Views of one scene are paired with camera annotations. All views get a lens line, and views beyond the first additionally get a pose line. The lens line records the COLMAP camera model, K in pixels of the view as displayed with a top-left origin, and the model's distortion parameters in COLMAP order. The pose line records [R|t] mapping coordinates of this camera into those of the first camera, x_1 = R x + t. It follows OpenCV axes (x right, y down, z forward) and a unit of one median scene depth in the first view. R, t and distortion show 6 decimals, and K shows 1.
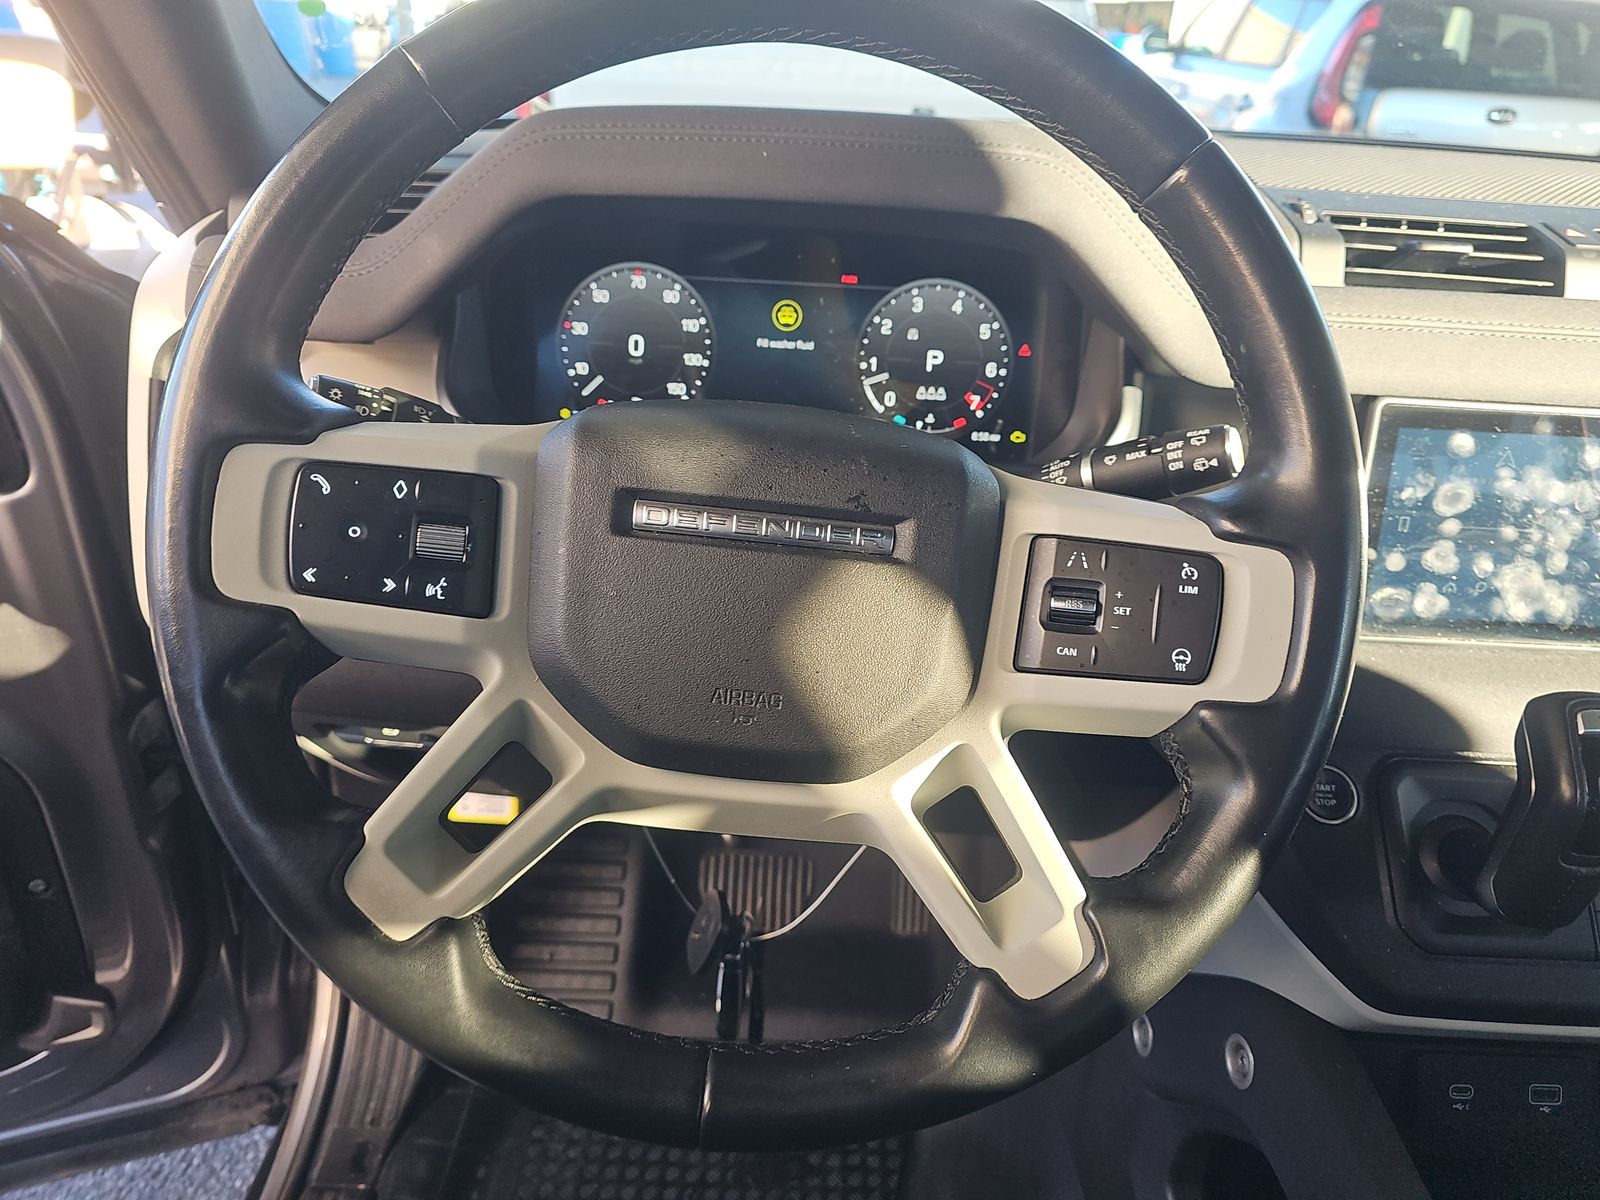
lens RADIAL K [[1080.3, 0, 809.0], [0, 1080.3, 603.7], [0, 0, 1]] dist [0.010624, -0.007569]
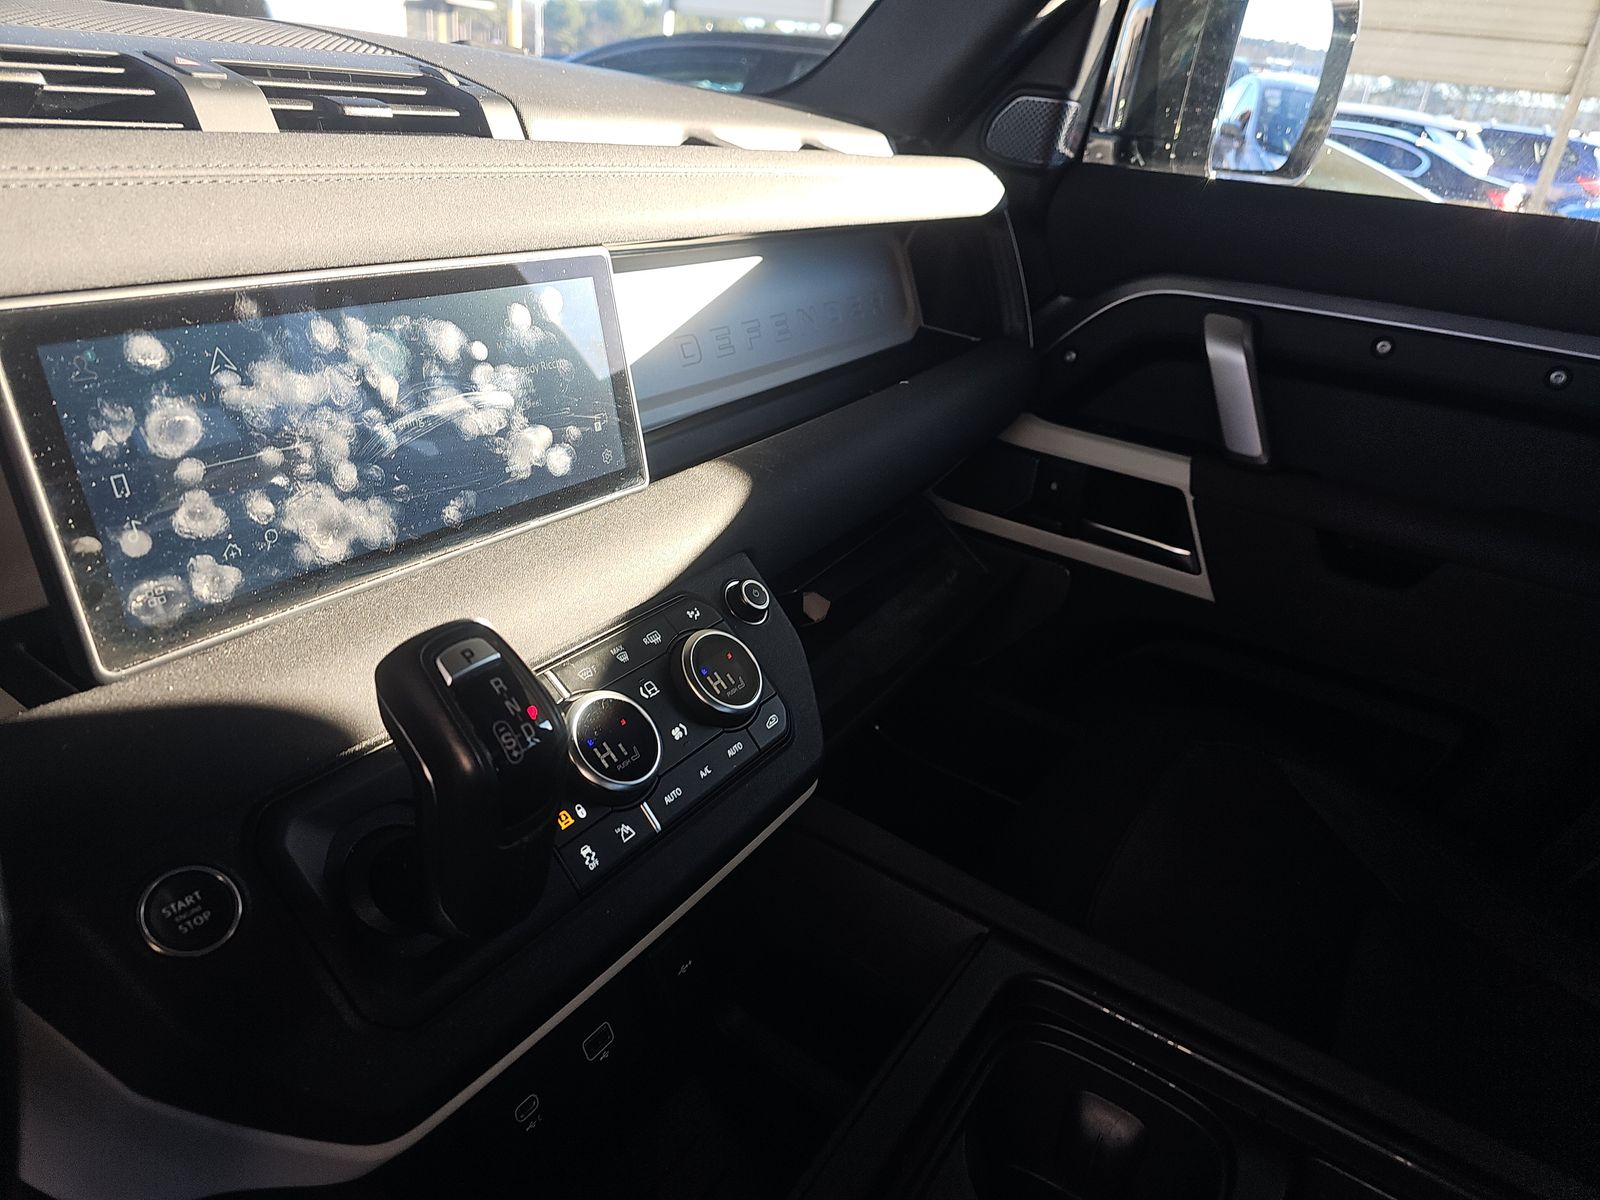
lens RADIAL K [[1080.3, 0, 798.6], [0, 1080.3, 597.8], [0, 0, 1]] dist [0.010624, -0.007569]
pose [[0.545264, -0.367269, 0.753526, 0.249842], [0.348783, 0.916806, 0.194467, 0.004724], [-0.762259, 0.156781, 0.627998, 0.277372]]
